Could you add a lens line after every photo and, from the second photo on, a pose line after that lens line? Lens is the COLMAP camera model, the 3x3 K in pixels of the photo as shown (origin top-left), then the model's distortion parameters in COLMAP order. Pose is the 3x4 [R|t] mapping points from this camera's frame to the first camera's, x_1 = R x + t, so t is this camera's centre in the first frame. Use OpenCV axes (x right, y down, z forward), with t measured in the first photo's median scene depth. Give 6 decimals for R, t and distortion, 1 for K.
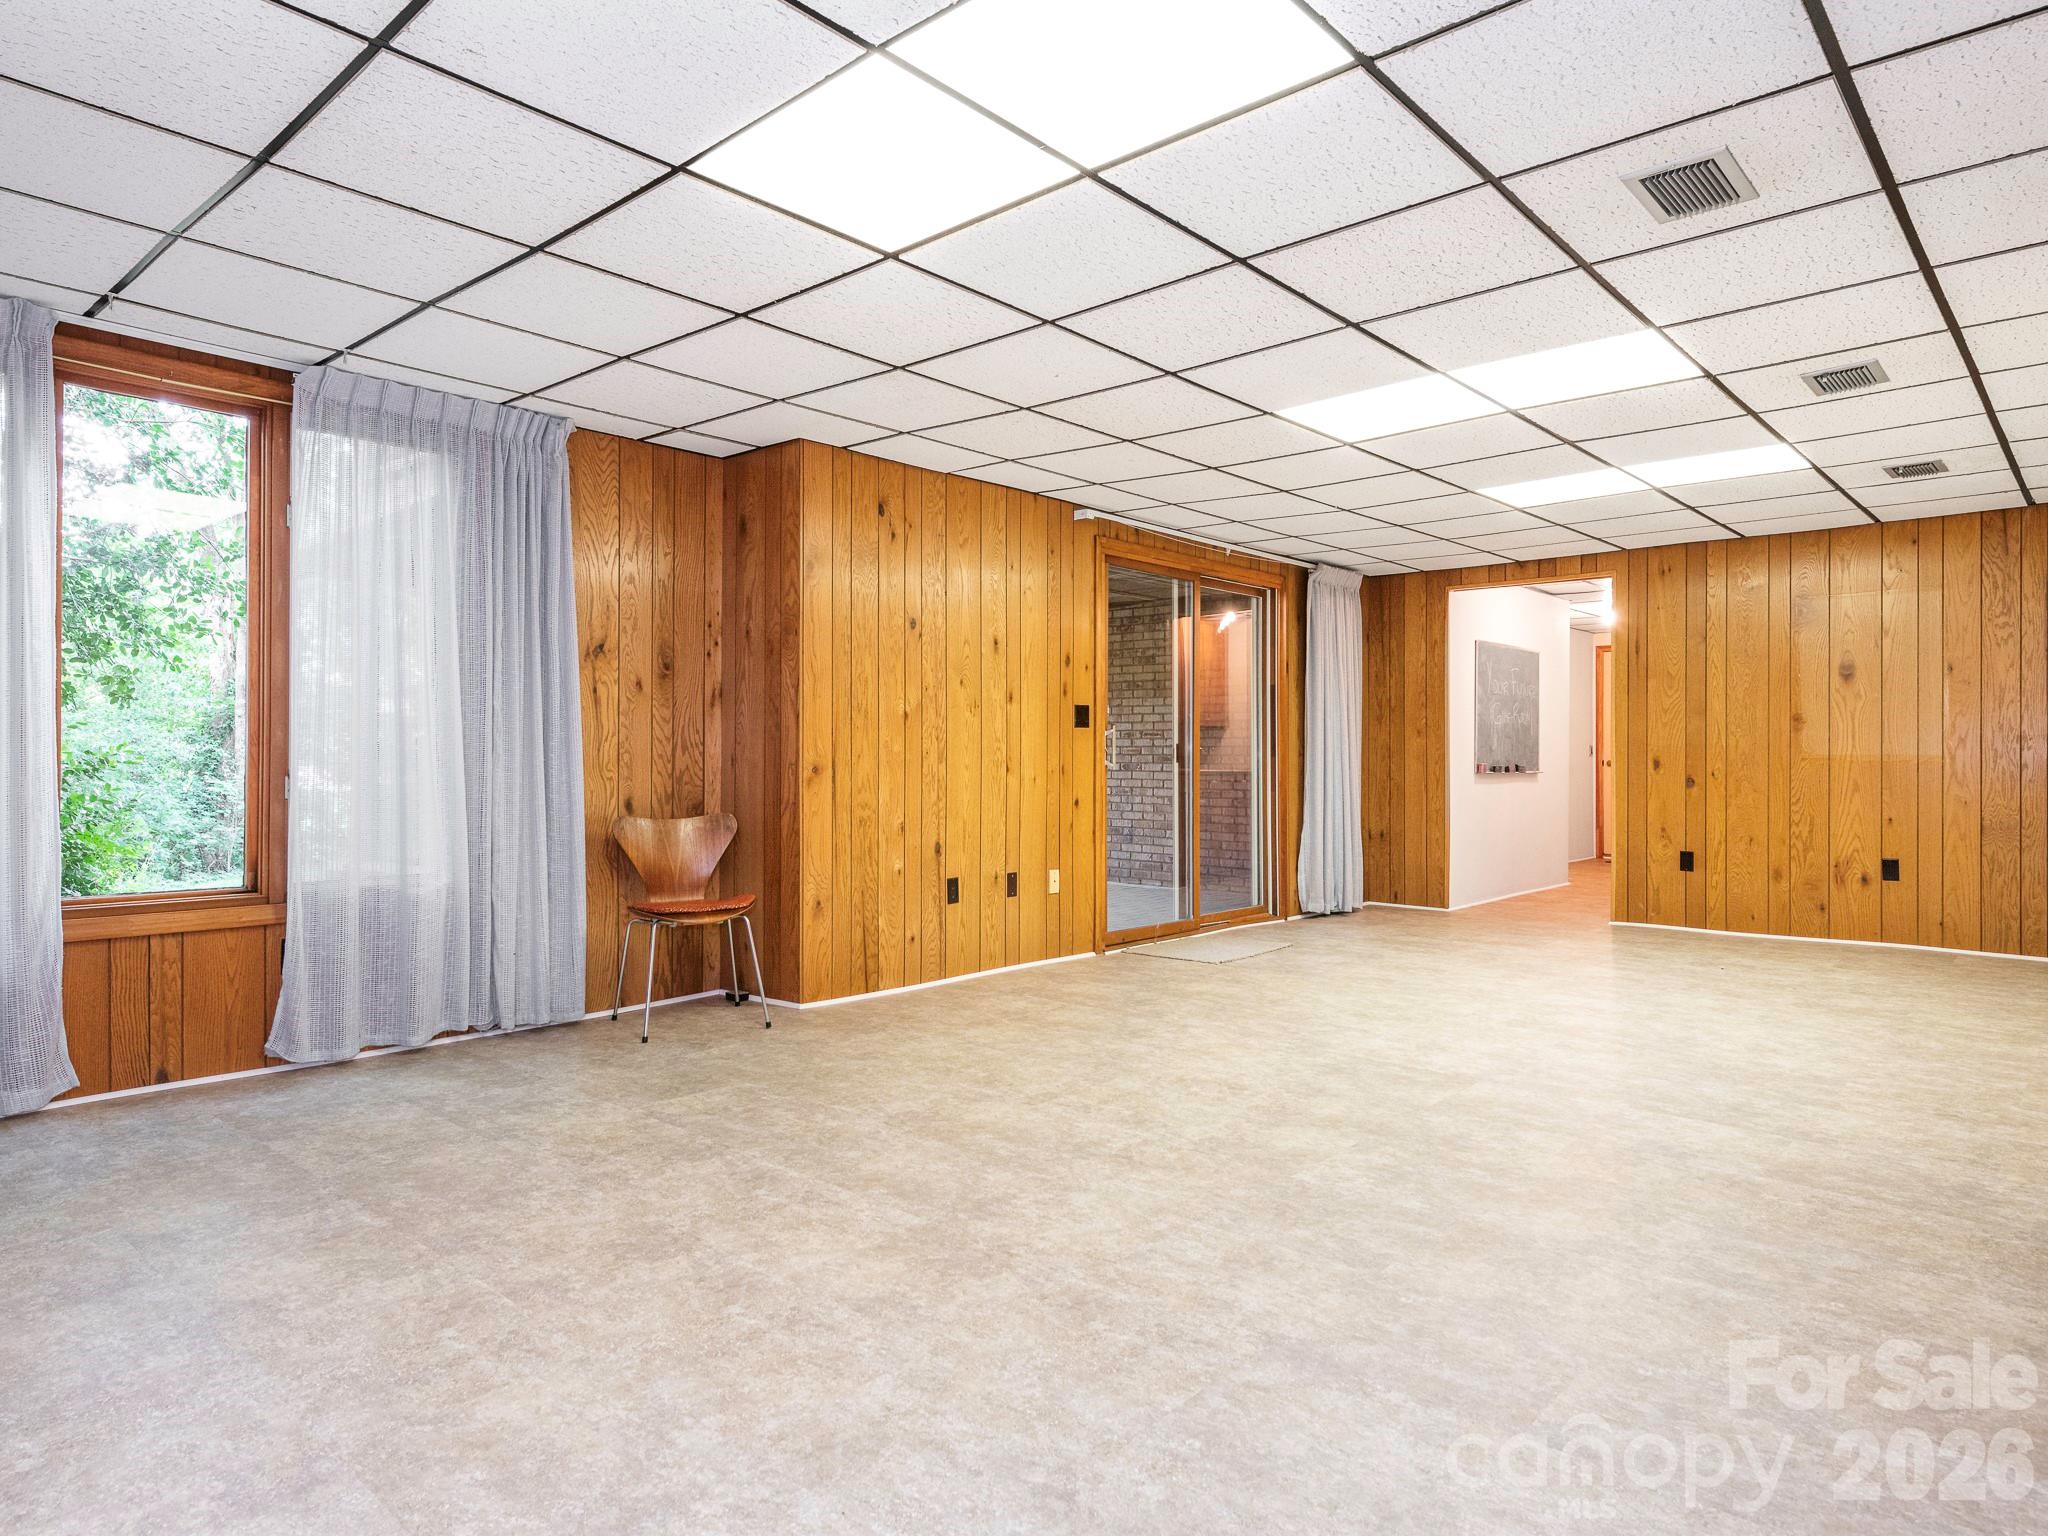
lens RADIAL K [[1220.9, 0, 1024.0], [0, 1220.9, 768.0], [0, 0, 1]] dist [0.019594, 0.000535]
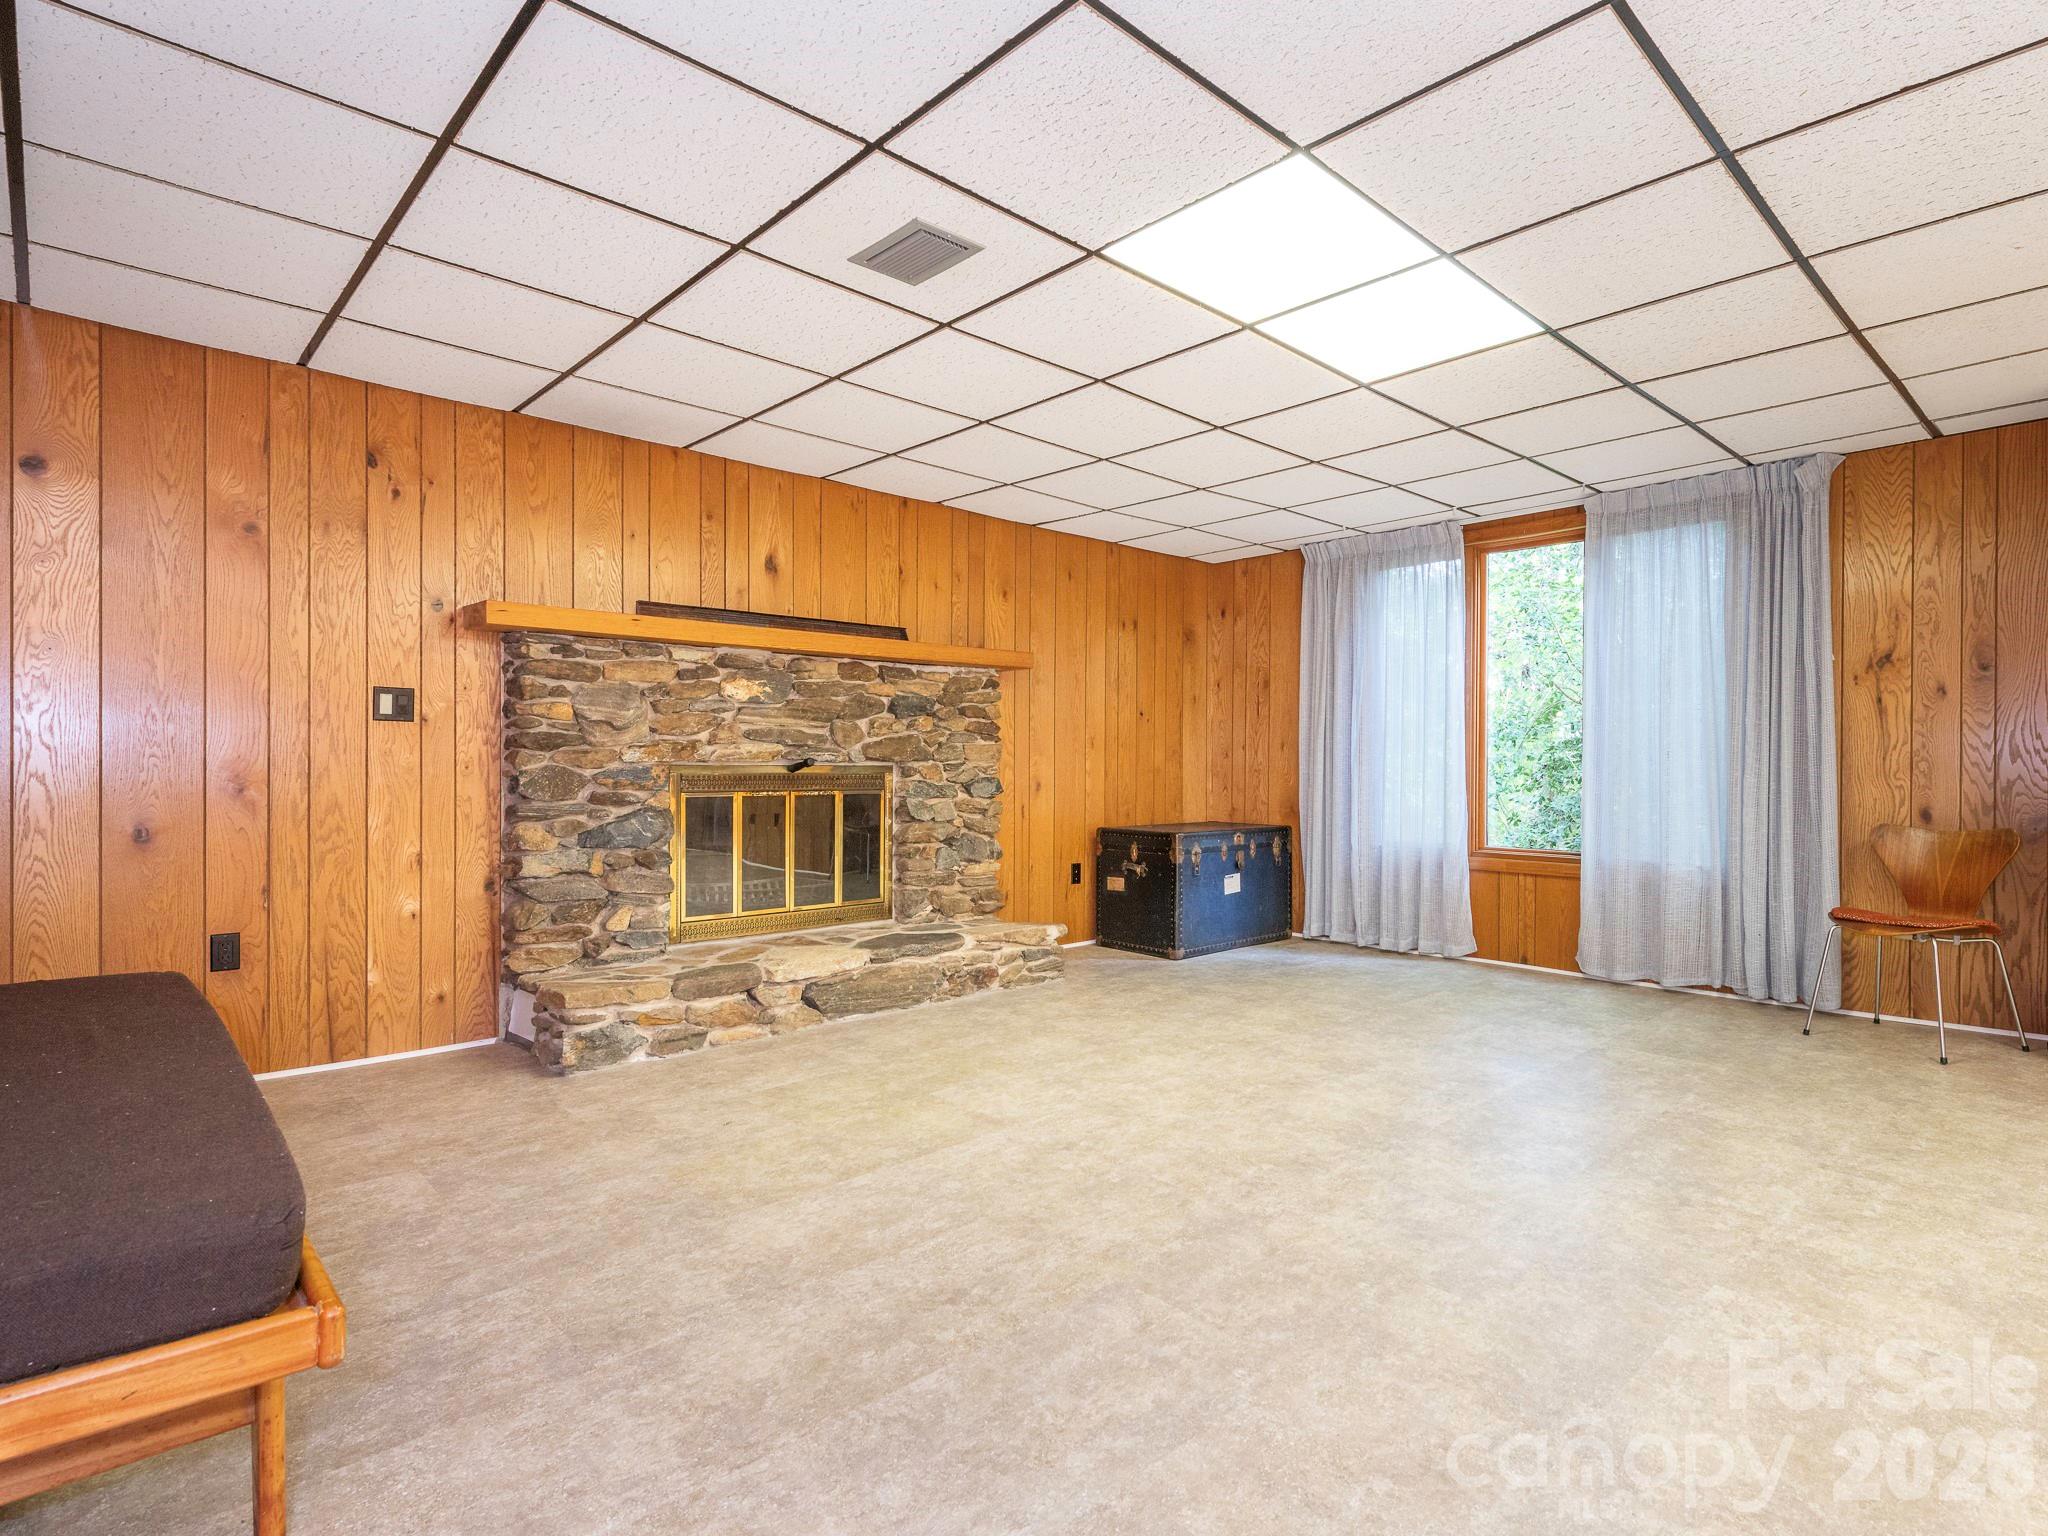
lens RADIAL K [[1046.0, 0, 1086.3], [0, 1046.0, 786.7], [0, 0, 1]] dist [0.019423, -0.000266]
pose [[-0.057403, 0.016628, -0.998213, 0.566352], [-0.010990, 0.999790, 0.017287, 0.000710], [0.998291, 0.011962, -0.057208, 0.383723]]
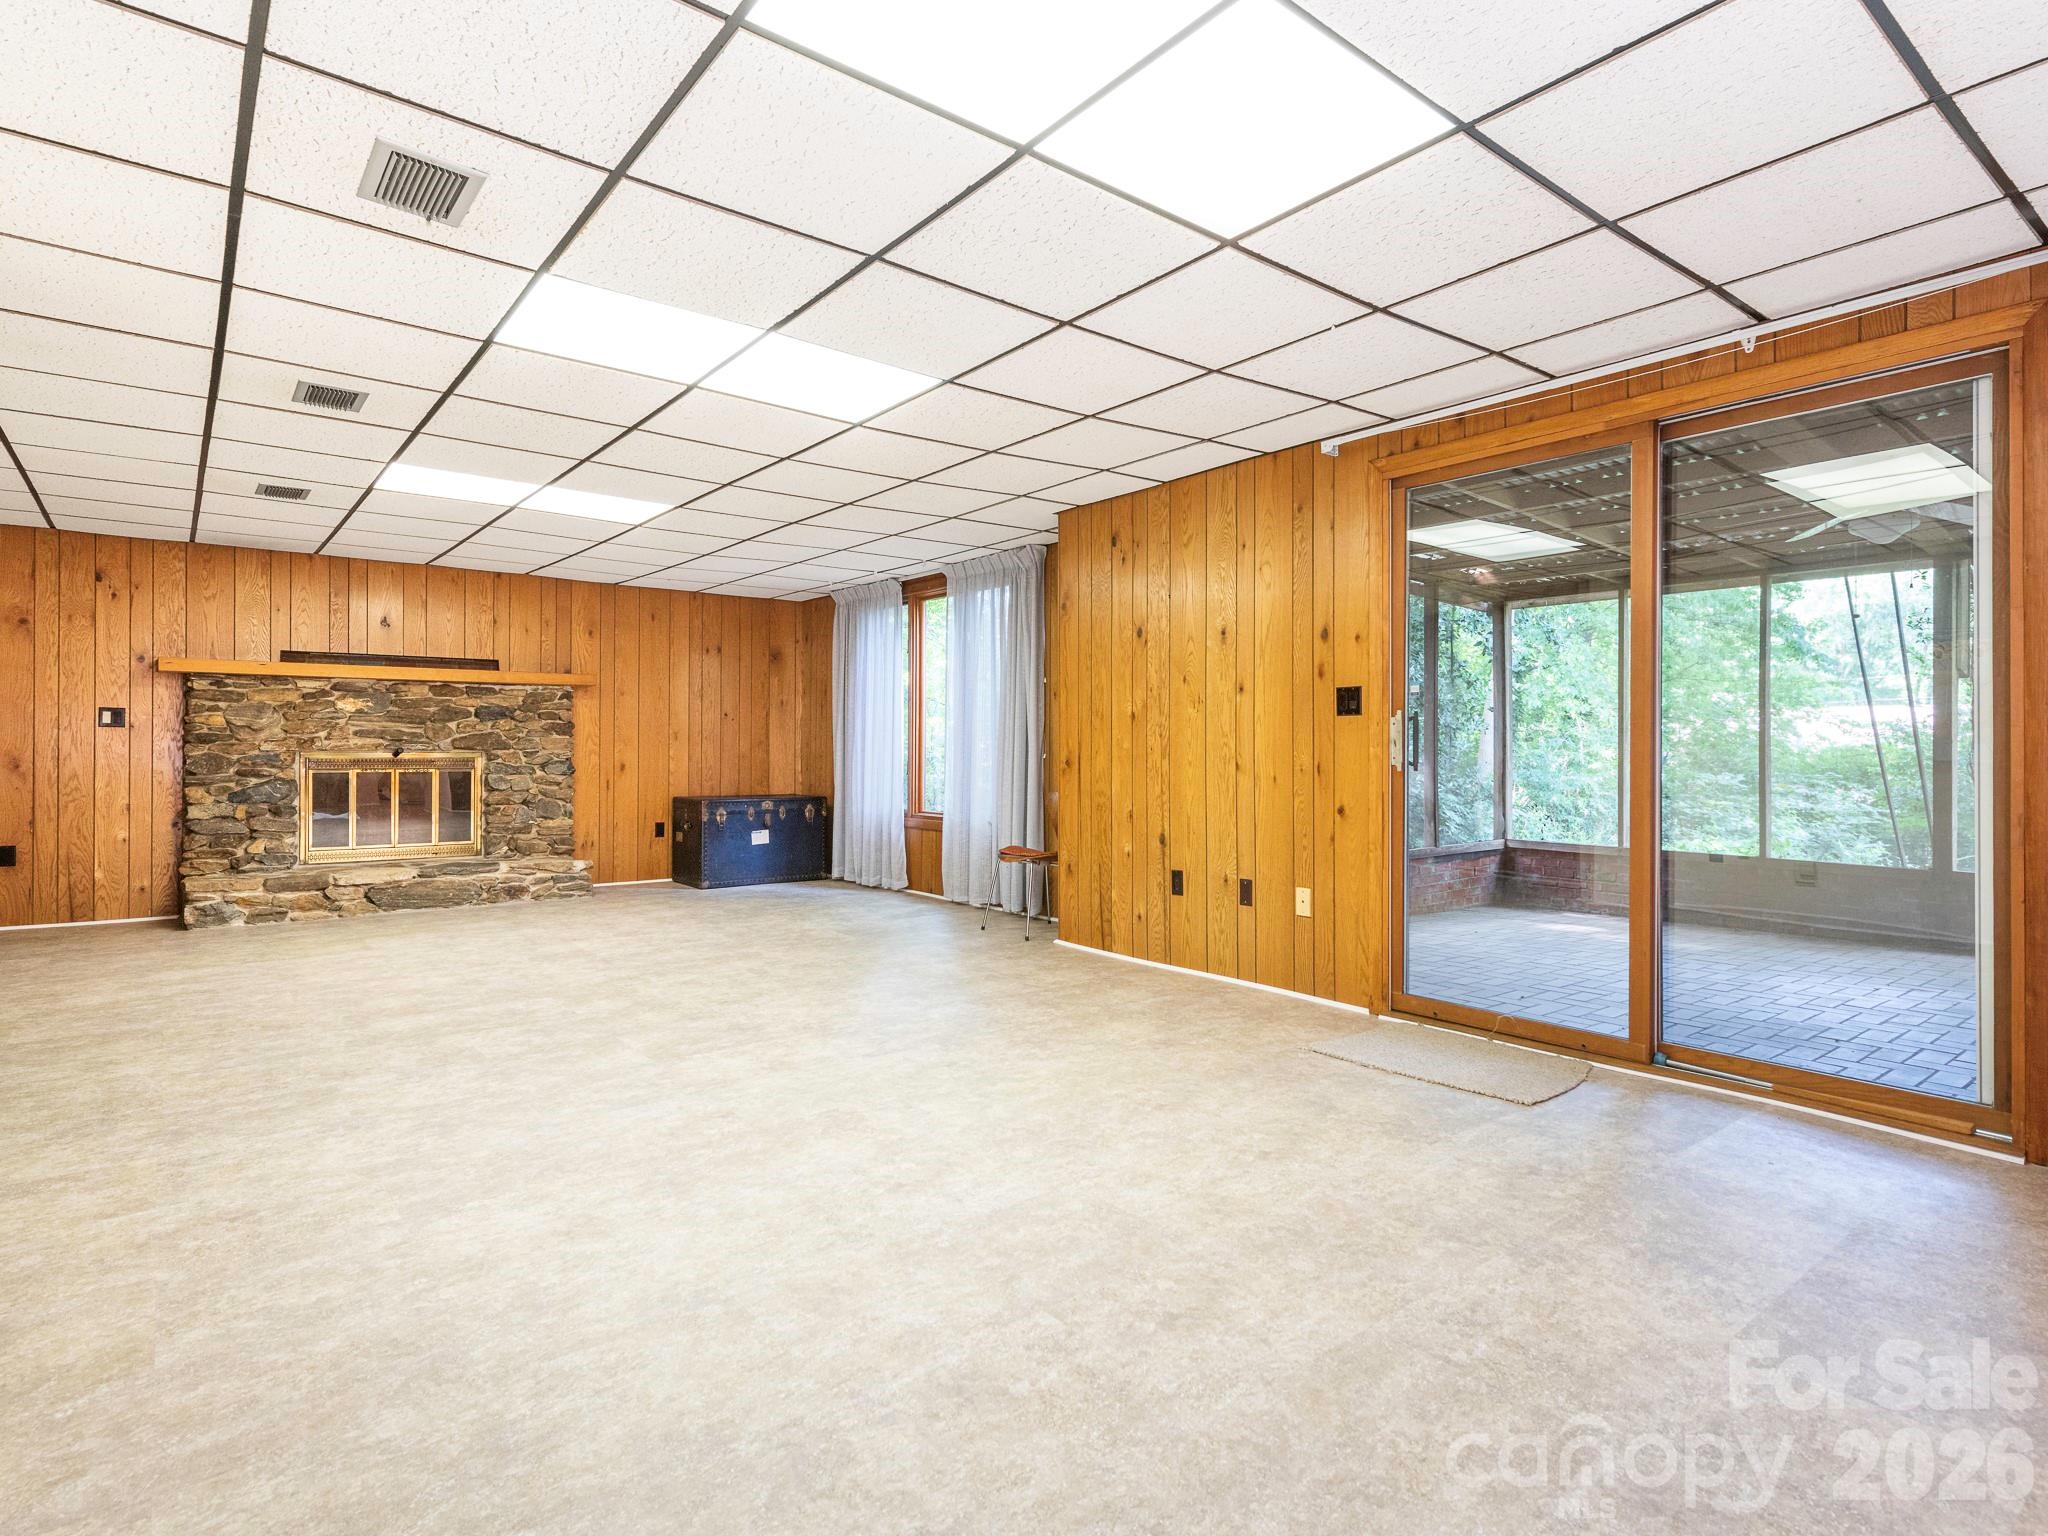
lens RADIAL K [[1065.2, 0, 1024.0], [0, 1065.2, 768.0], [0, 0, 1]] dist [0.016692, -0.000719]
pose [[-0.161968, 0.012124, -0.986722, 0.957191], [-0.011411, 0.999835, 0.014158, -0.008615], [0.986730, 0.013553, -0.161803, 1.144179]]
